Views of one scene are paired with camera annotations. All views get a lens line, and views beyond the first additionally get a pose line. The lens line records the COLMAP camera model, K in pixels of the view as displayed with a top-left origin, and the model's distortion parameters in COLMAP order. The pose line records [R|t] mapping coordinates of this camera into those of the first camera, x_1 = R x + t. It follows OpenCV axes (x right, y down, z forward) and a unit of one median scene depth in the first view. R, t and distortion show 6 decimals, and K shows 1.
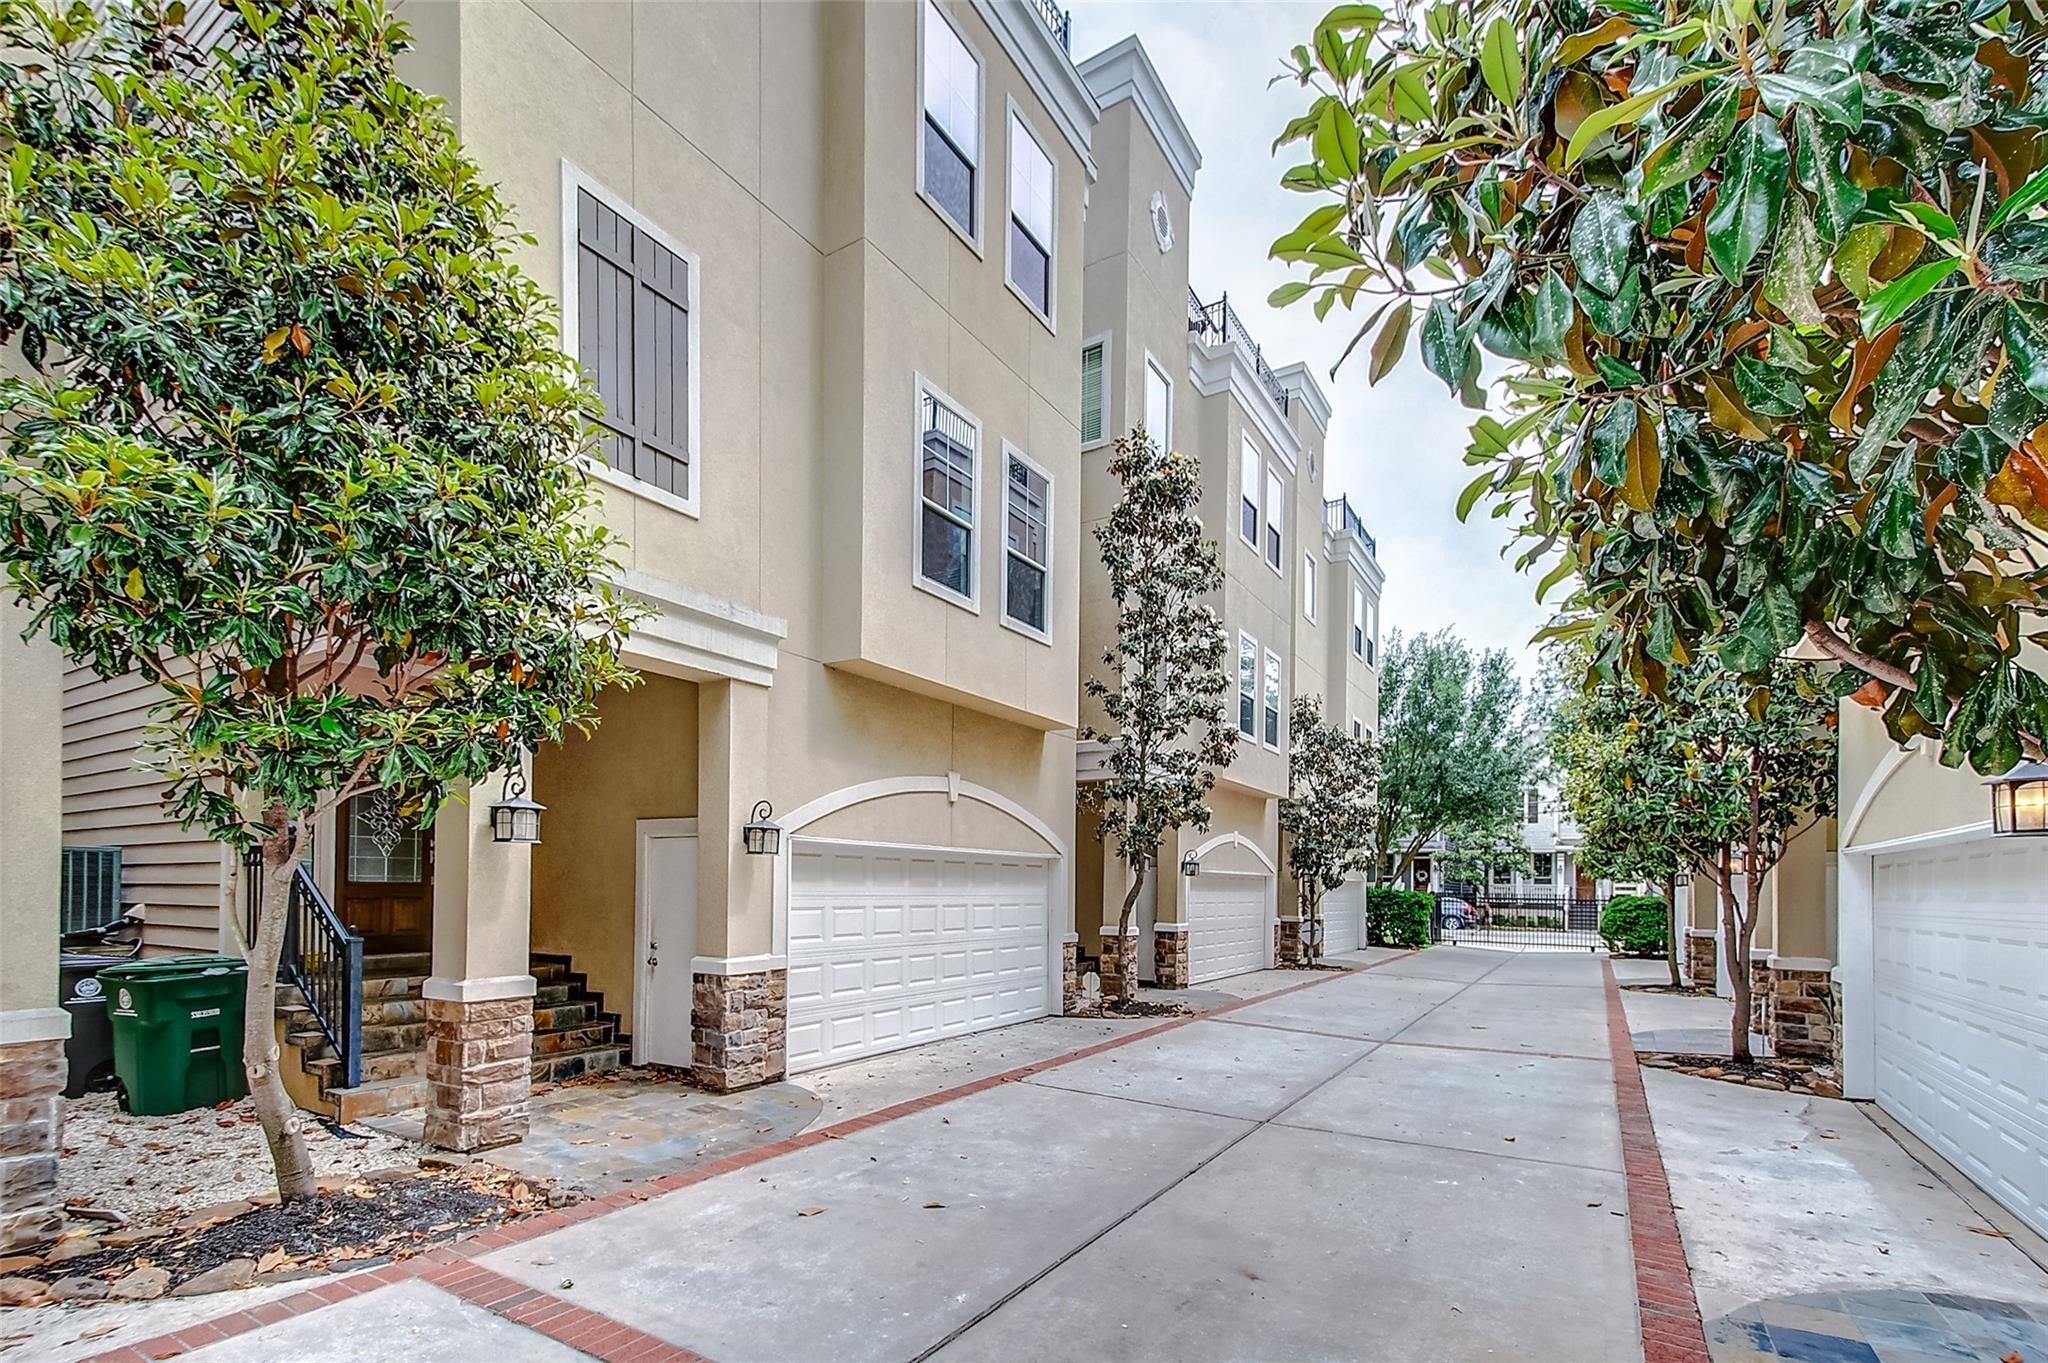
lens RADIAL K [[913.8, 0, 1023.1], [0, 913.8, 875.7], [0, 0, 1]] dist [0.026087, -0.000021]
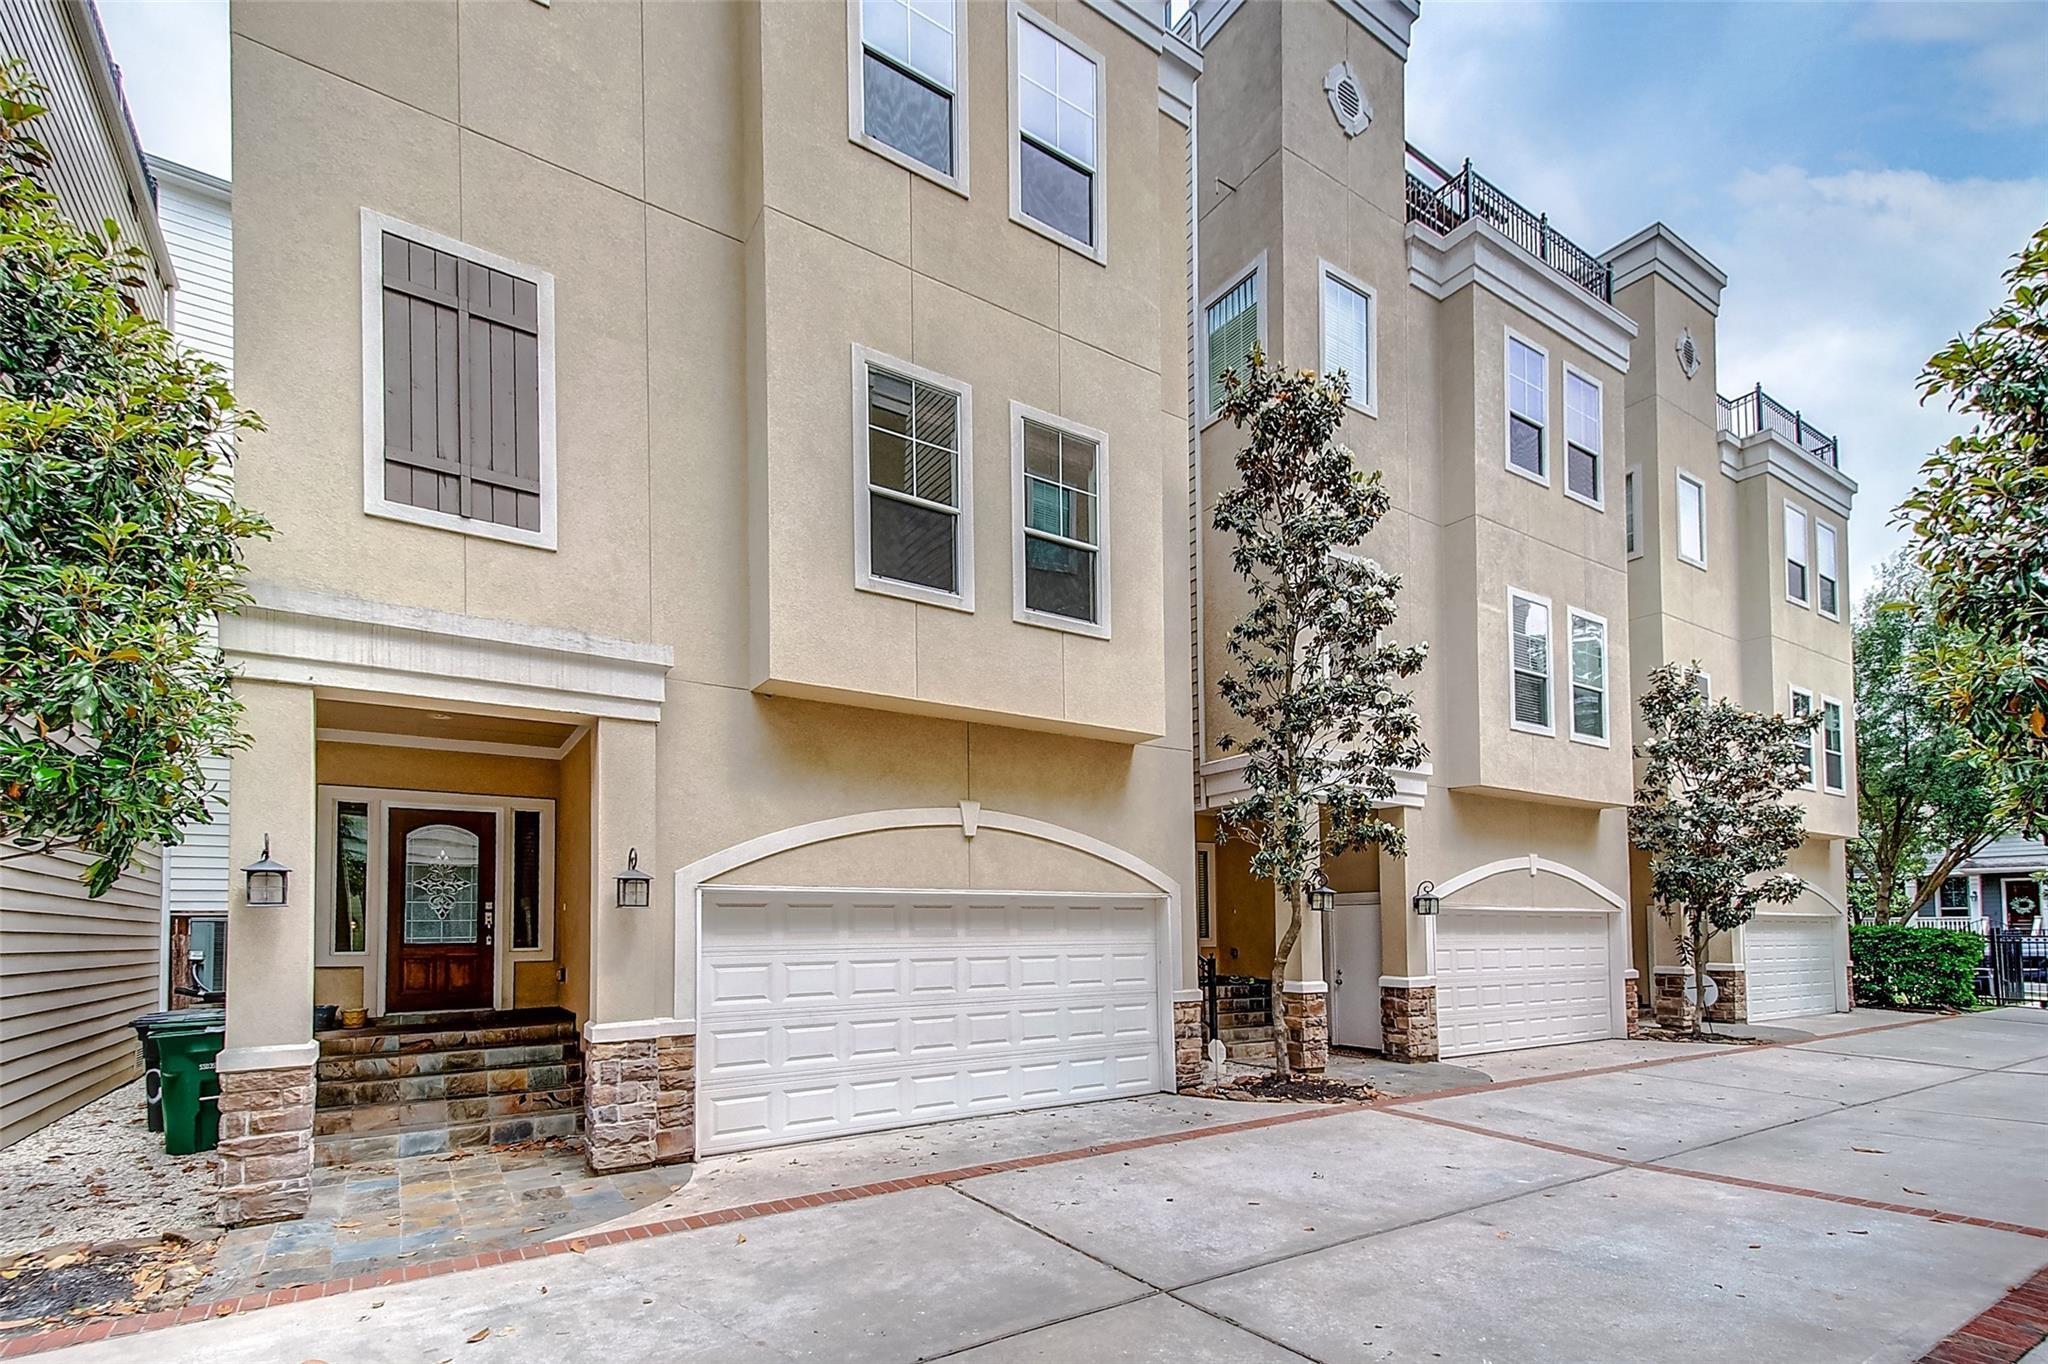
lens RADIAL K [[923.4, 0, 1017.0], [0, 923.4, 887.0], [0, 0, 1]] dist [0.032134, 0.000034]
pose [[0.907991, -0.038542, -0.417214, 0.391138], [0.023393, 0.998870, -0.041364, 0.002763], [0.418337, 0.027799, 0.907867, 0.298149]]
